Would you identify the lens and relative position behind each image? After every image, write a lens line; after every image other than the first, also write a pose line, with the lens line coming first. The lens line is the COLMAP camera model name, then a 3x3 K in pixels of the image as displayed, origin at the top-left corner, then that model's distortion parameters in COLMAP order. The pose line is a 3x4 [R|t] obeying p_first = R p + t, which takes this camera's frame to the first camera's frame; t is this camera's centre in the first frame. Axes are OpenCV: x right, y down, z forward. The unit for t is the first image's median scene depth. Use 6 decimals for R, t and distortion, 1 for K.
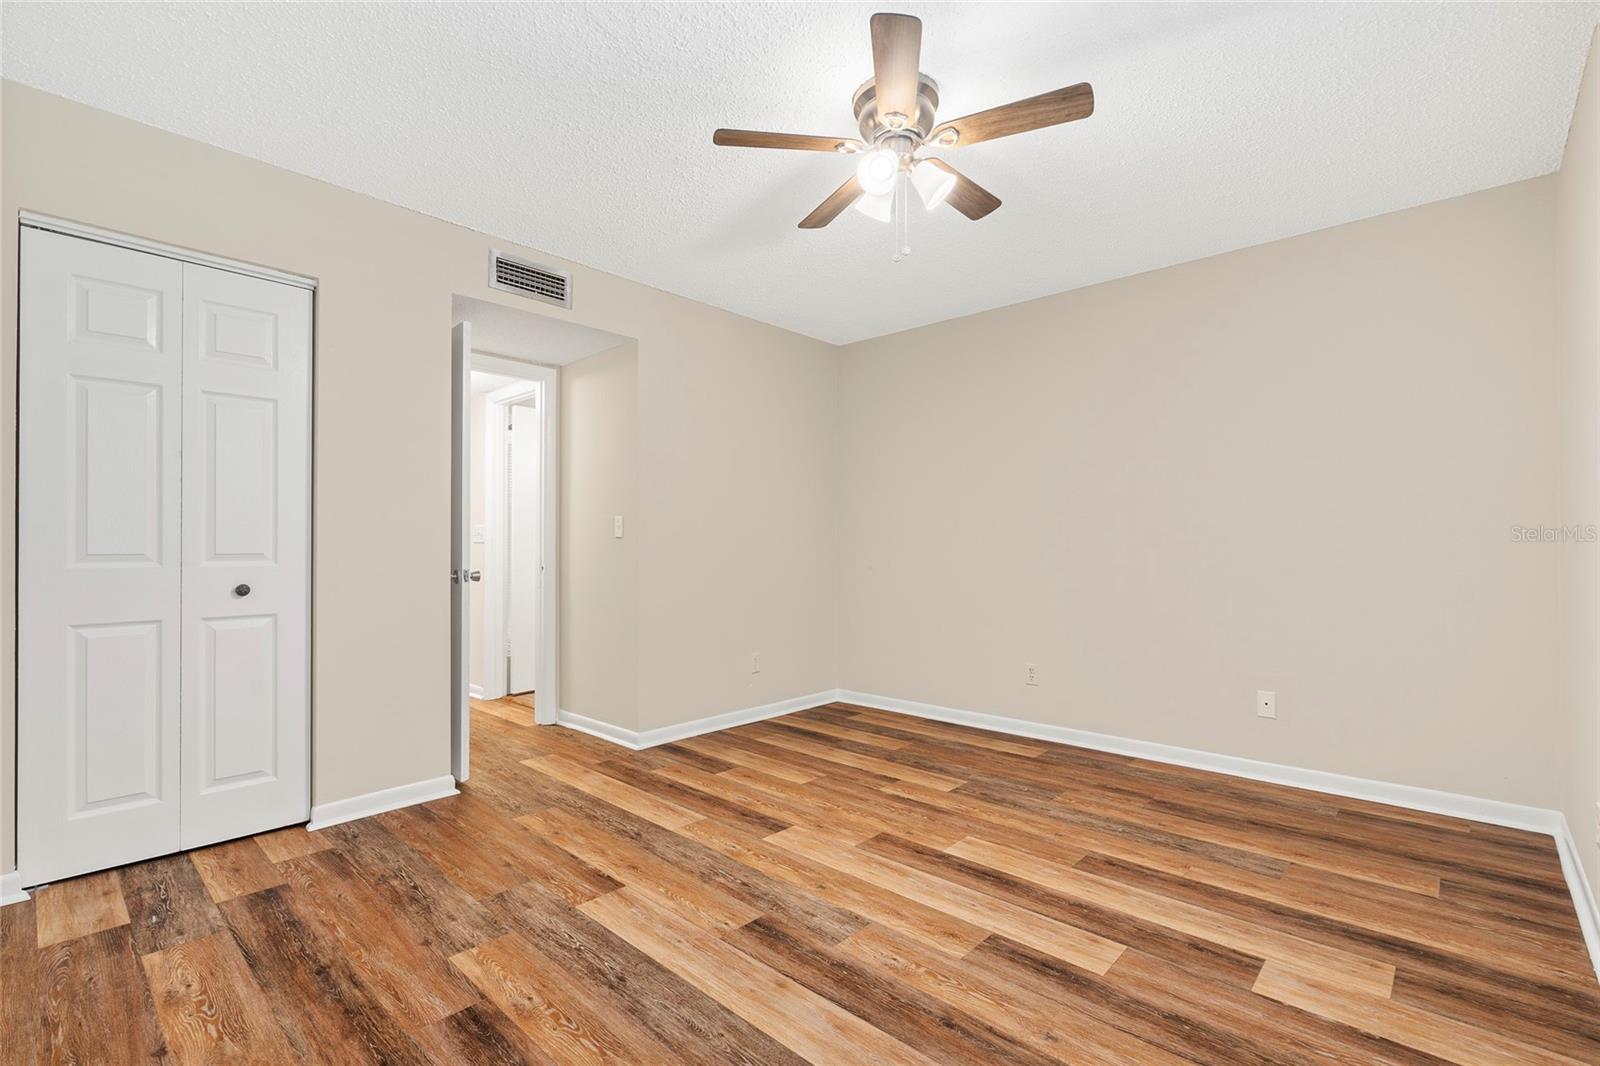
lens RADIAL K [[730.3, 0, 804.2], [0, 730.3, 543.2], [0, 0, 1]] dist [-0.004047, 0.000698]
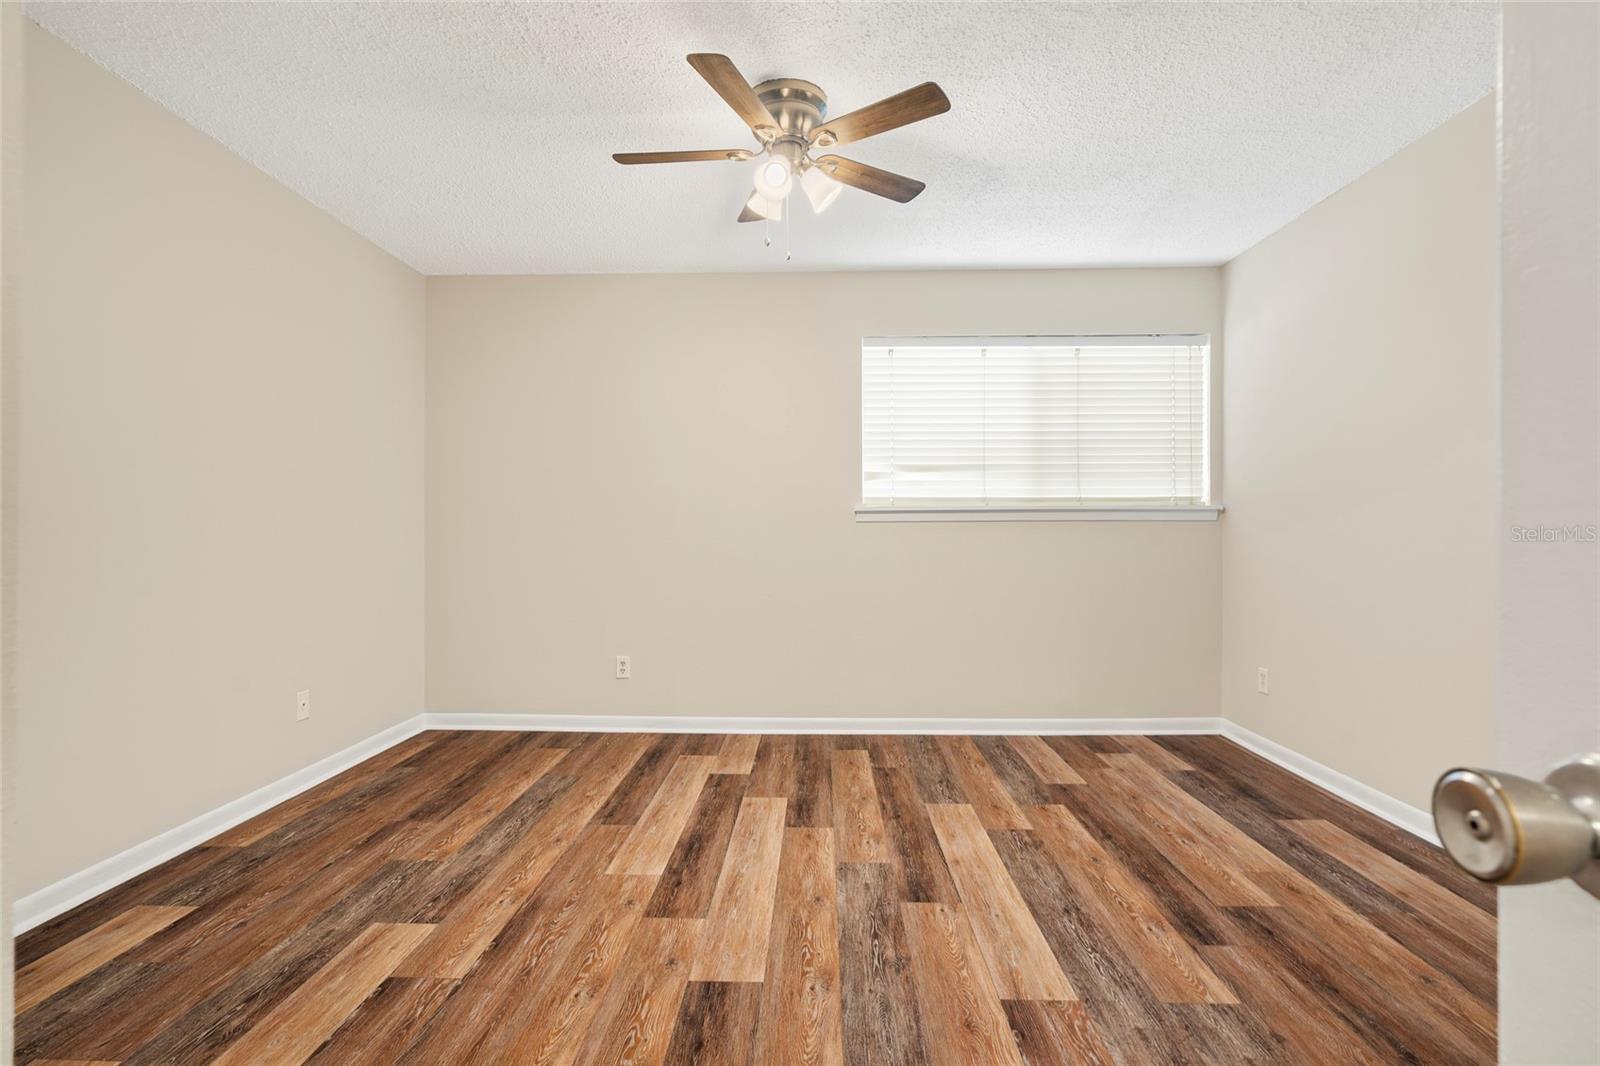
lens RADIAL K [[730.3, 0, 801.8], [0, 730.3, 530.0], [0, 0, 1]] dist [-0.004047, 0.000698]
pose [[-0.657021, 0.002396, 0.753868, -0.676824], [-0.002994, 0.999979, -0.005788, 0.008714], [-0.753866, -0.006060, -0.657000, 1.665459]]
